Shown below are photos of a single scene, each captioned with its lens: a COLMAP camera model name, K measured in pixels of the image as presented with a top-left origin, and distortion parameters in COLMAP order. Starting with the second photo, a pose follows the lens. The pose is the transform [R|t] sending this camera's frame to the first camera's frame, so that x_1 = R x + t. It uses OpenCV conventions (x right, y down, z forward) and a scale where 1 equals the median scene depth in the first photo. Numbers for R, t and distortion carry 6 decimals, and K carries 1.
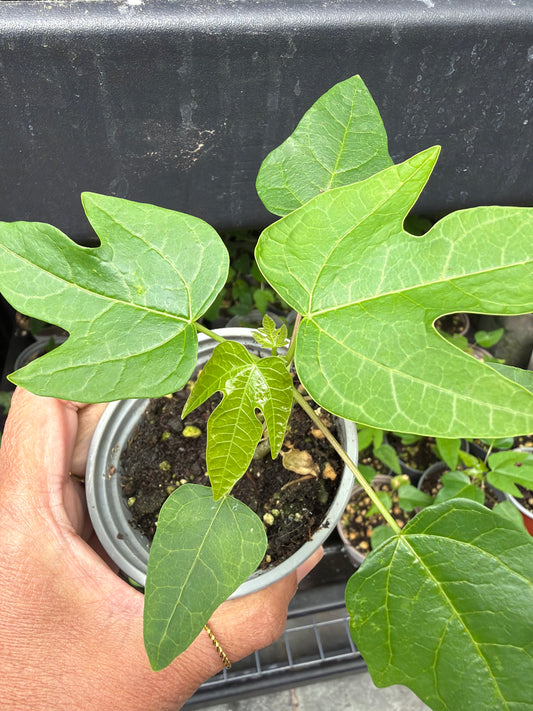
lens RADIAL K [[479.7, 0, 266.5], [0, 479.7, 355.5], [0, 0, 1]] dist [-0.001554, -0.000403]
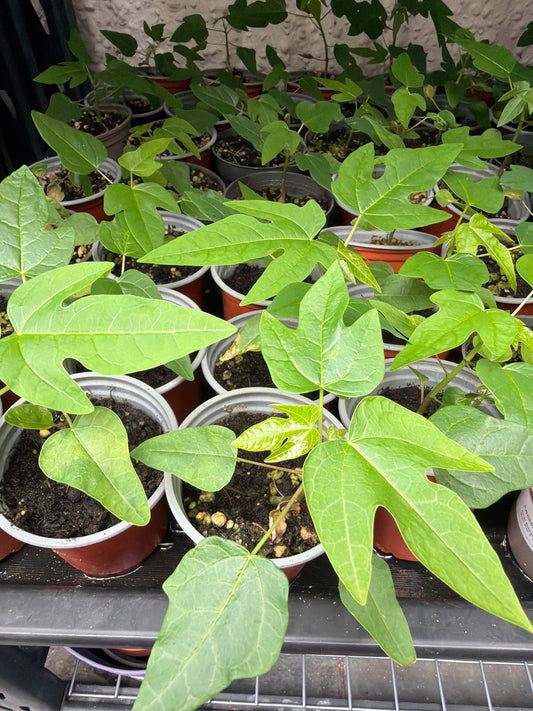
lens RADIAL K [[479.7, 0, 266.5], [0, 479.7, 355.5], [0, 0, 1]] dist [-0.001554, -0.000403]
pose [[0.337315, 0.818283, -0.465437, 0.414172], [-0.907595, 0.413966, 0.070032, -0.047835], [0.249981, 0.398806, 0.882306, -0.506283]]
